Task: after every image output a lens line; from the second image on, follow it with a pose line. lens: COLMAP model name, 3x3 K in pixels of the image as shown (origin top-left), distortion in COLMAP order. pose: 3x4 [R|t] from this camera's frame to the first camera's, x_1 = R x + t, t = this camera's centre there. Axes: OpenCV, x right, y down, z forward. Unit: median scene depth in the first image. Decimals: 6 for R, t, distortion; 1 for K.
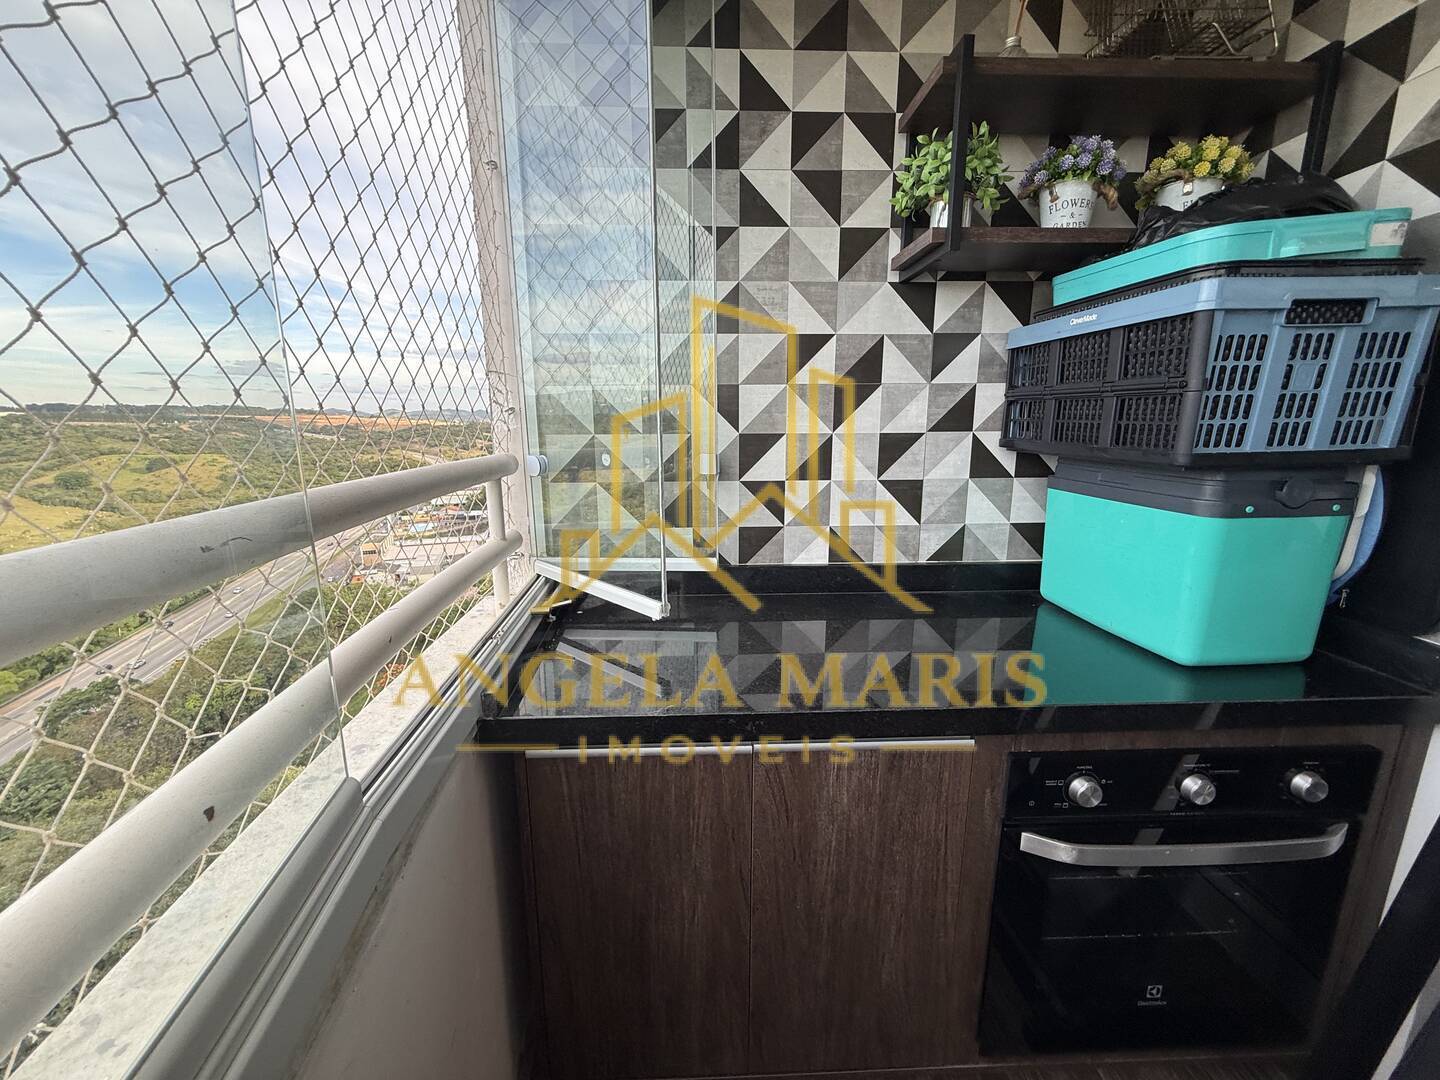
lens RADIAL K [[573.9, 0, 716.3], [0, 573.9, 538.9], [0, 0, 1]] dist [-0.000516, 0.000431]
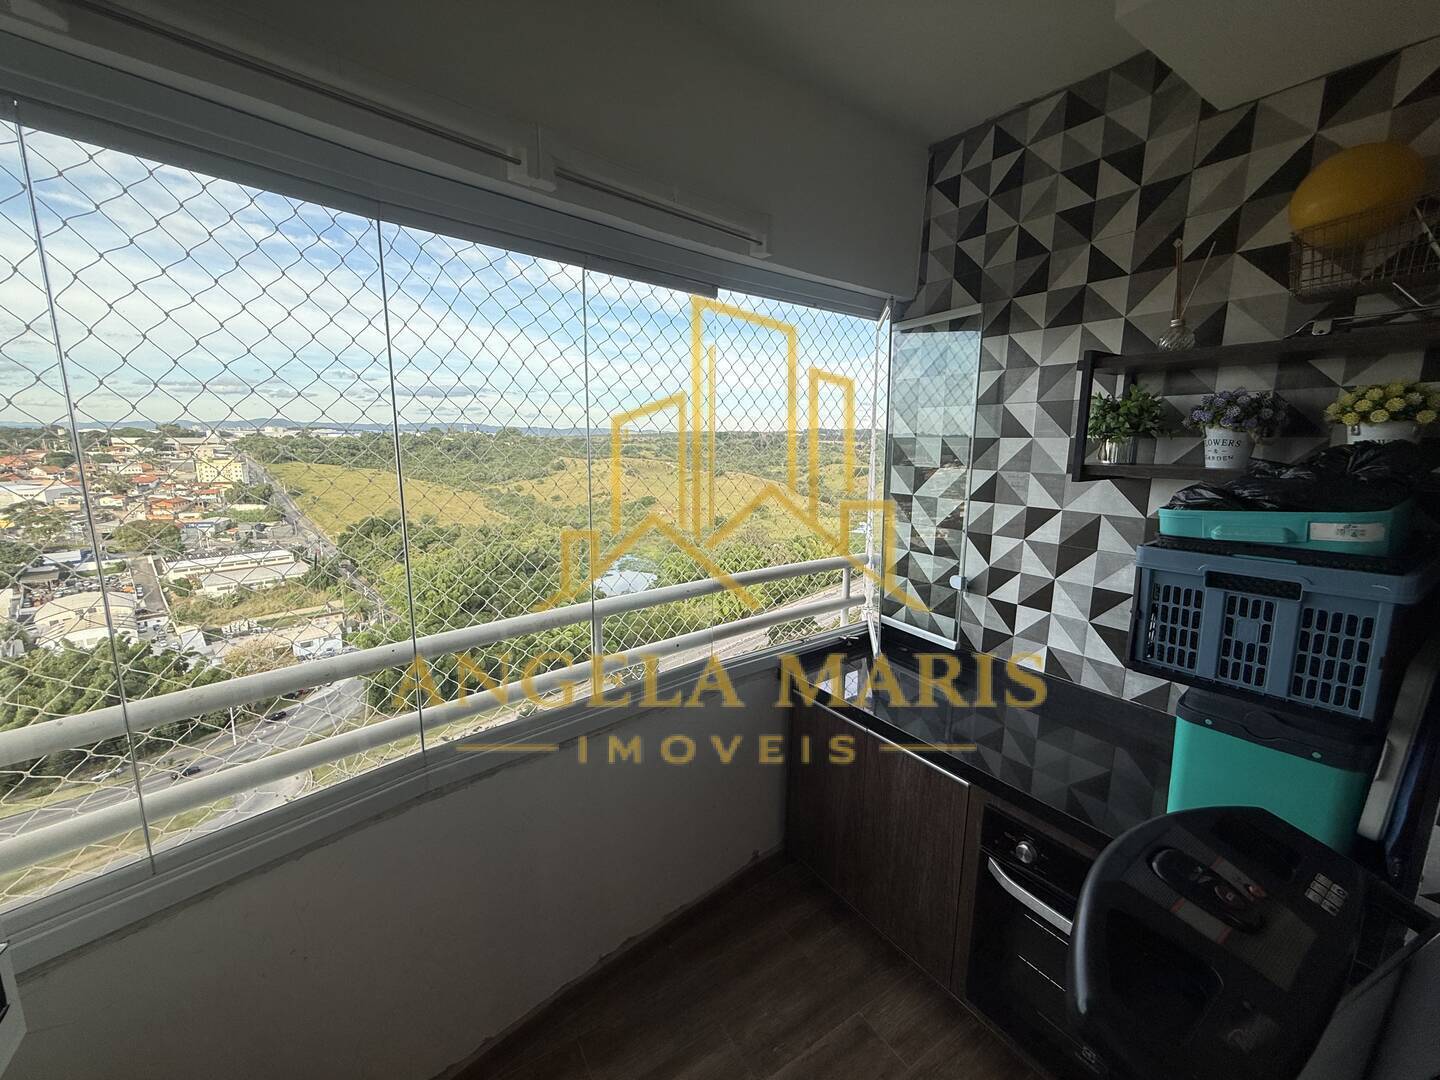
lens RADIAL K [[573.9, 0, 716.3], [0, 573.9, 538.9], [0, 0, 1]] dist [-0.000516, 0.000431]
pose [[0.528355, 0.153551, -0.835023, 0.925695], [-0.184302, 0.980801, 0.063743, -0.223461], [0.828778, 0.120217, 0.546511, -0.428309]]
